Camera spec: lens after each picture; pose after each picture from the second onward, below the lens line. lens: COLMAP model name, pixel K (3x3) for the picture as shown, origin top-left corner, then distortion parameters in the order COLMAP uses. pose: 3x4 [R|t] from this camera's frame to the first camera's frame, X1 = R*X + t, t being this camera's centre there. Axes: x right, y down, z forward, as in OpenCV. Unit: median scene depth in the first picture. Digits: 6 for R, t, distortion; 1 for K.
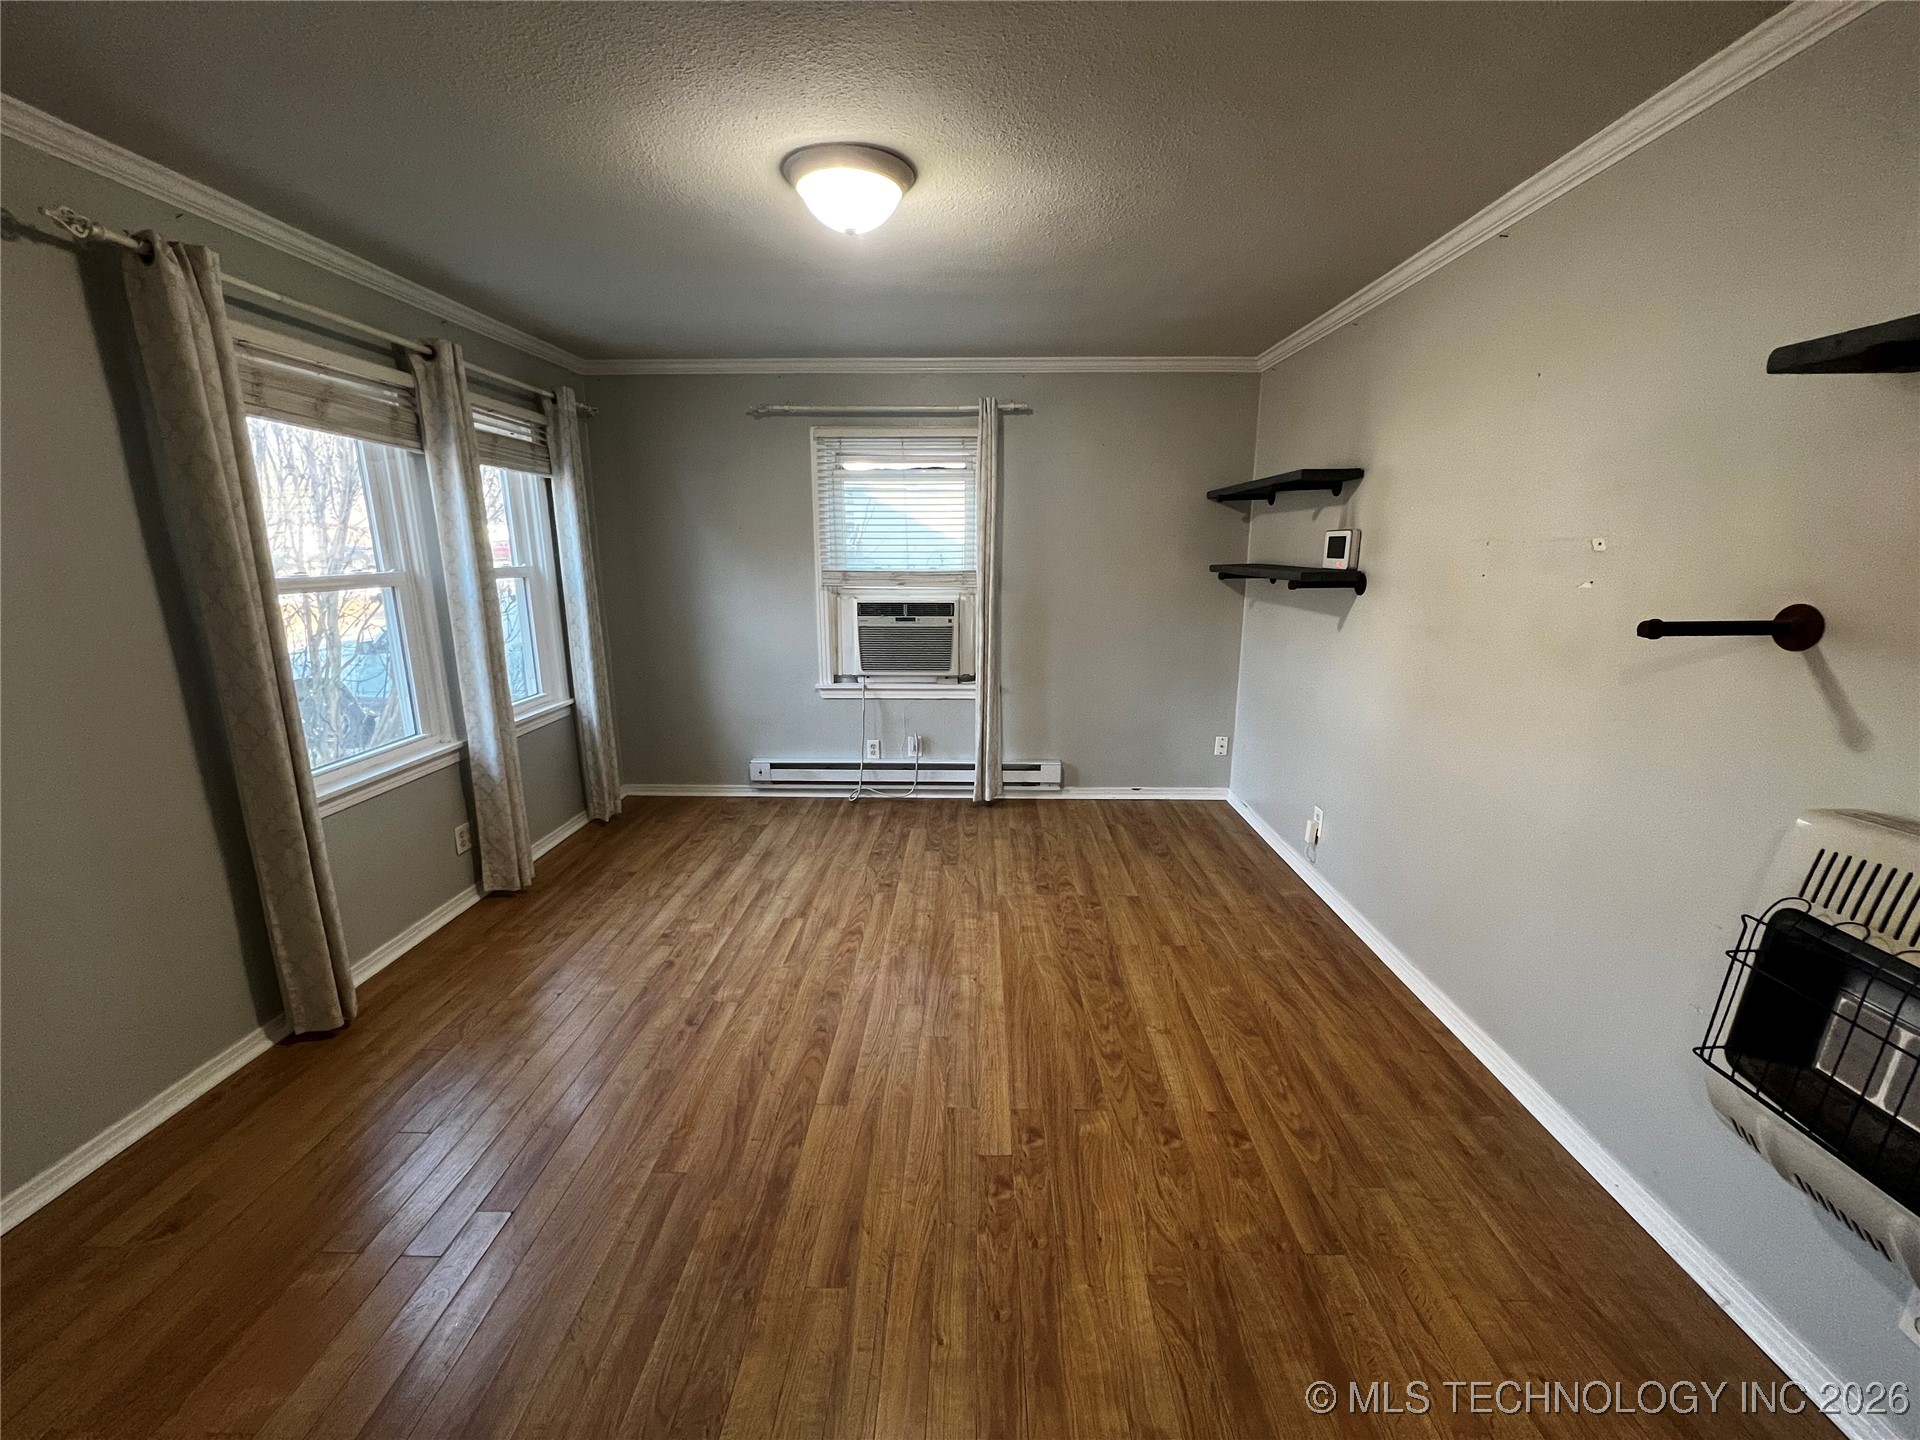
lens RADIAL K [[766.3, 0, 954.2], [0, 766.3, 719.0], [0, 0, 1]] dist [0.000868, -0.000654]
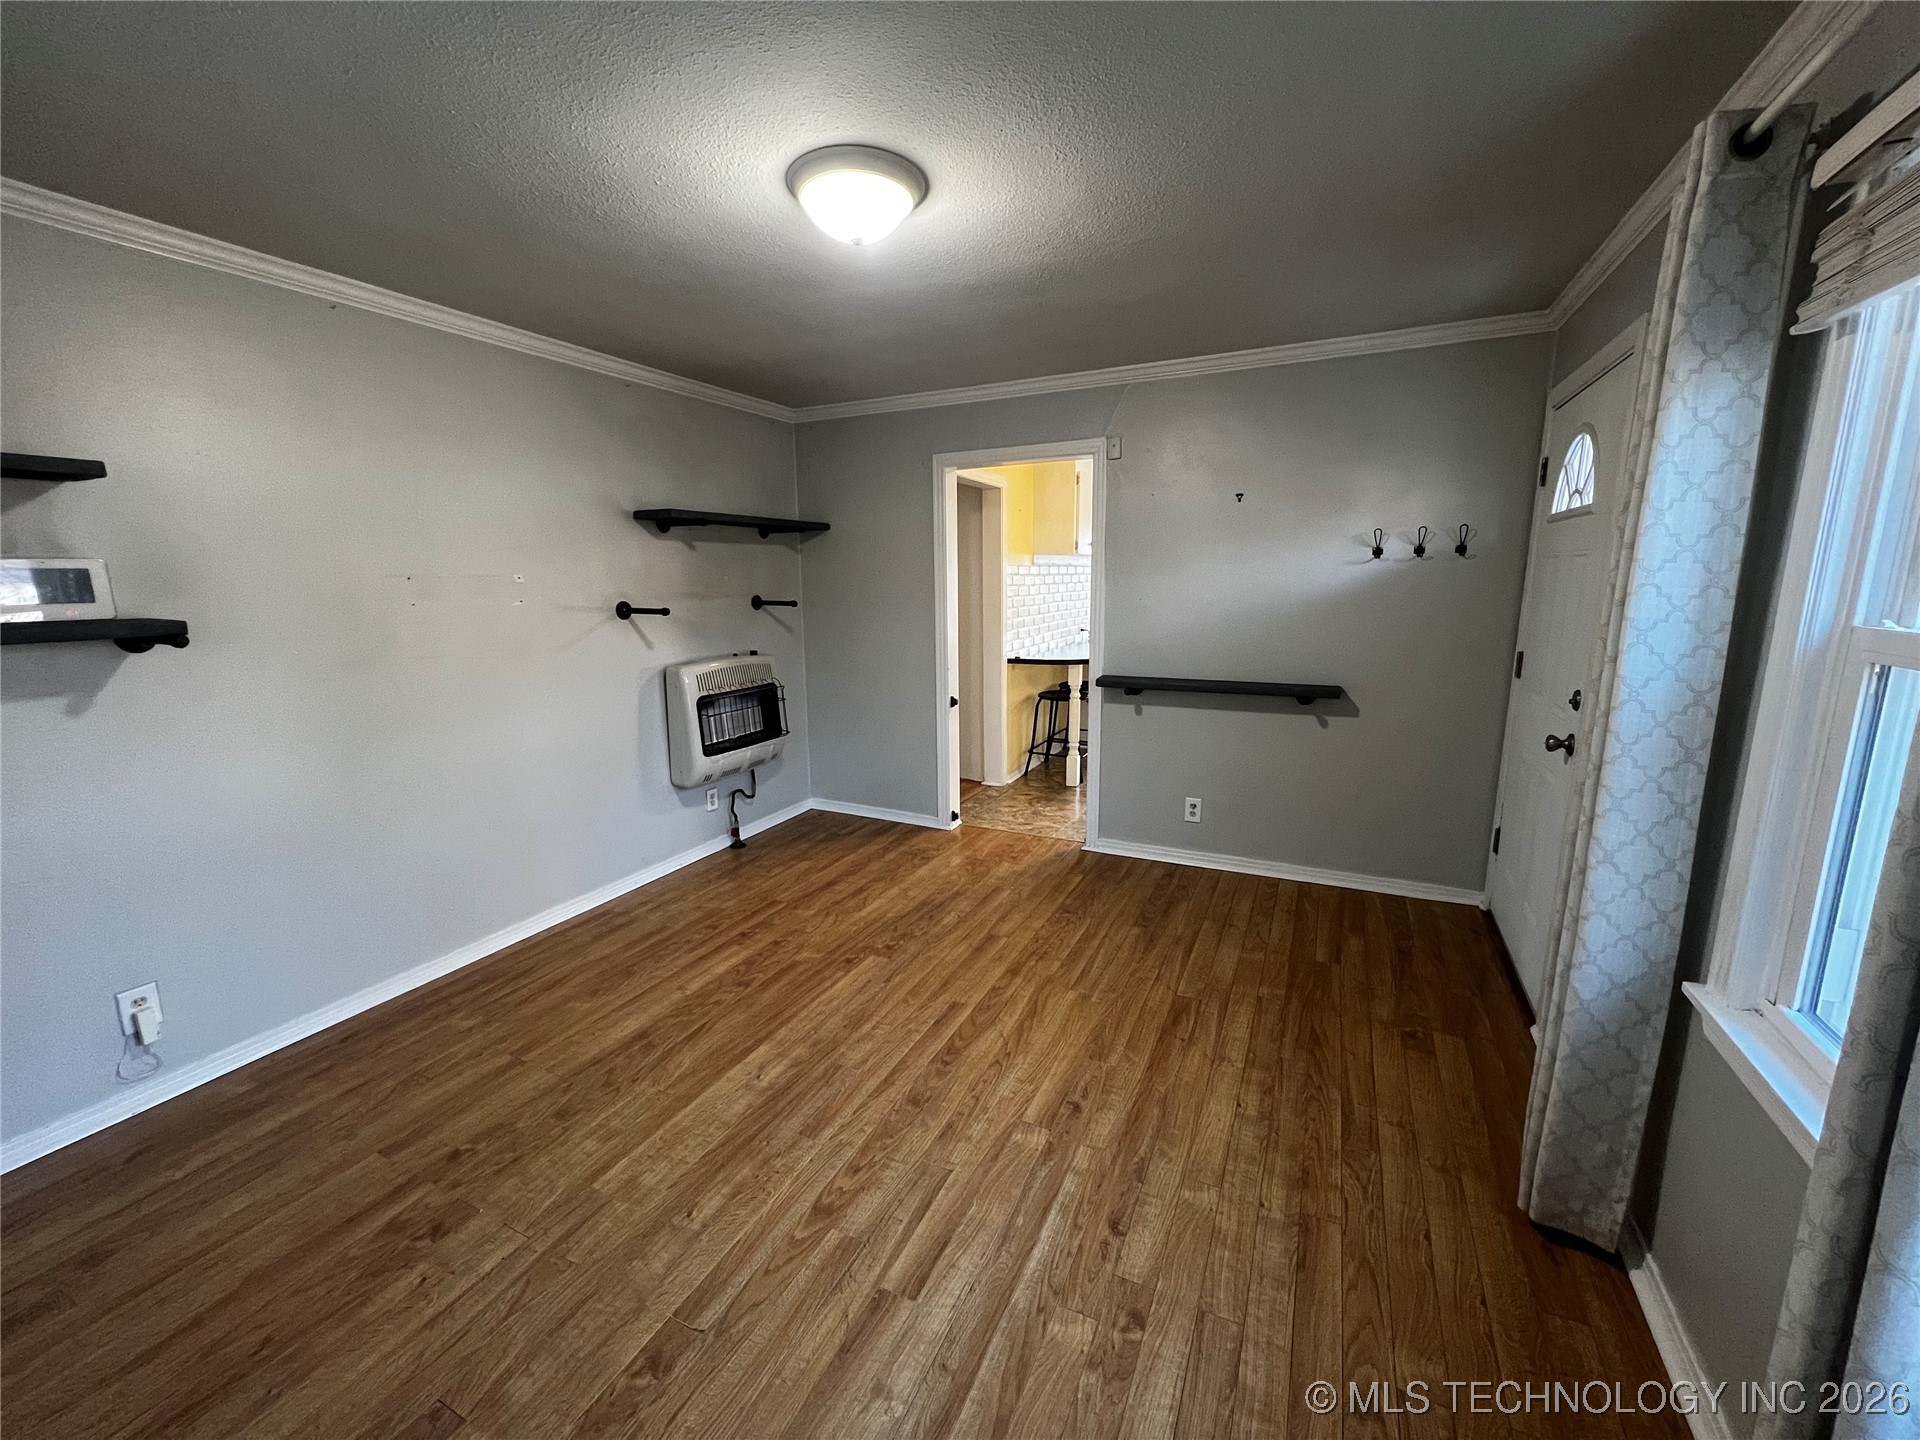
lens RADIAL K [[766.3, 0, 957.1], [0, 766.3, 719.9], [0, 0, 1]] dist [0.000868, -0.000654]
pose [[-0.910641, -0.067010, 0.407729, -0.447138], [0.101421, 0.920327, 0.377773, -0.296288], [-0.400559, 0.385368, -0.831291, 1.315036]]
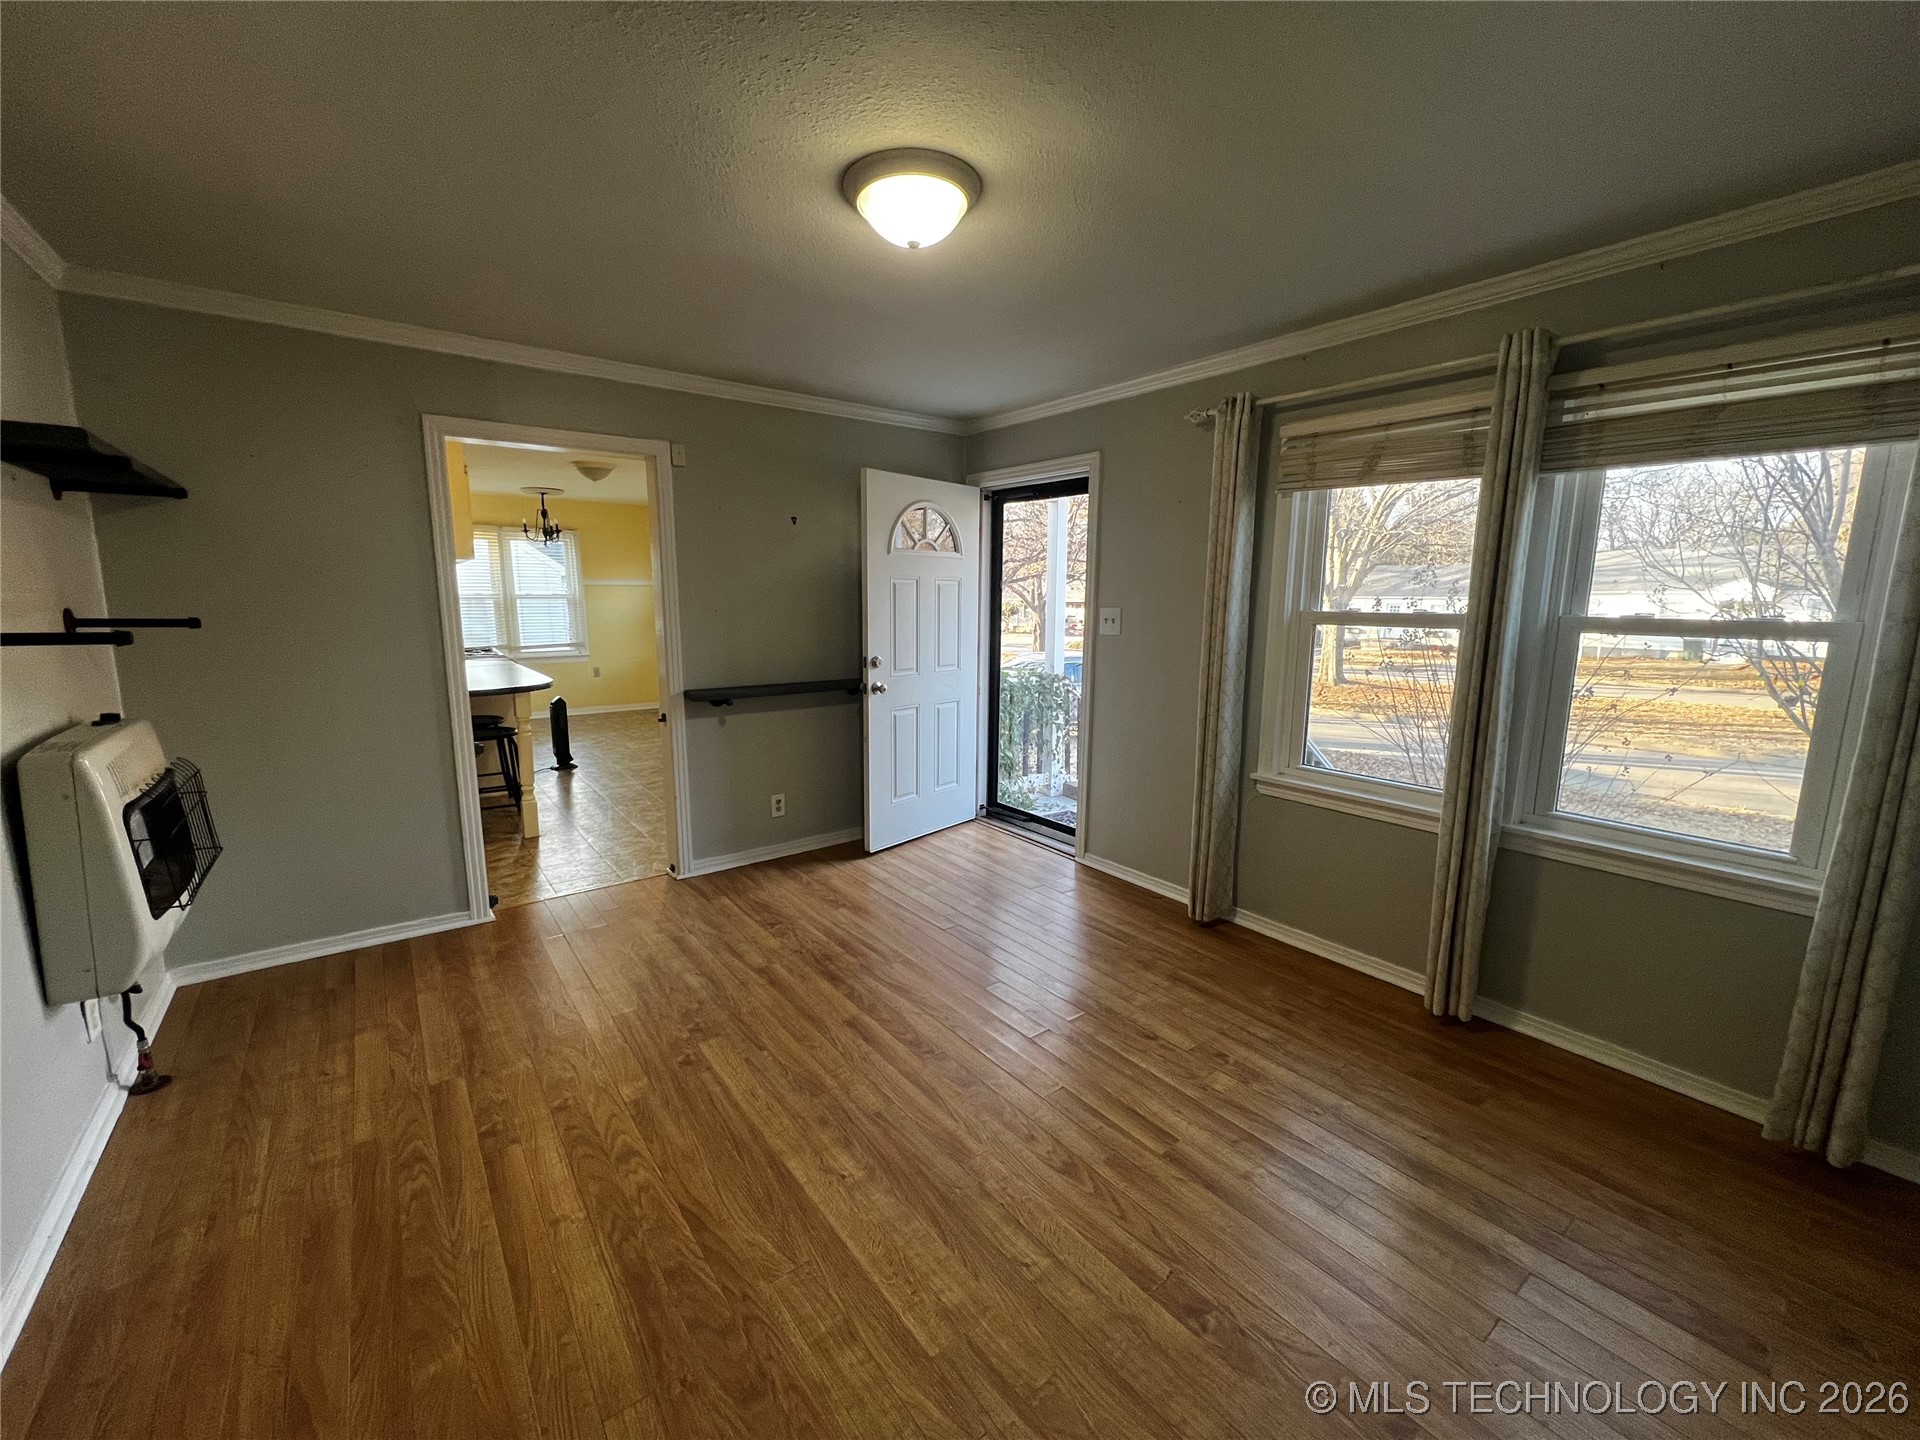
lens RADIAL K [[766.3, 0, 960.5], [0, 766.3, 719.6], [0, 0, 1]] dist [0.000868, -0.000654]
pose [[-0.772423, 0.097082, -0.627645, 0.312948], [-0.146747, 0.934225, 0.325100, -0.274553], [0.617923, 0.343219, -0.707370, 1.275845]]
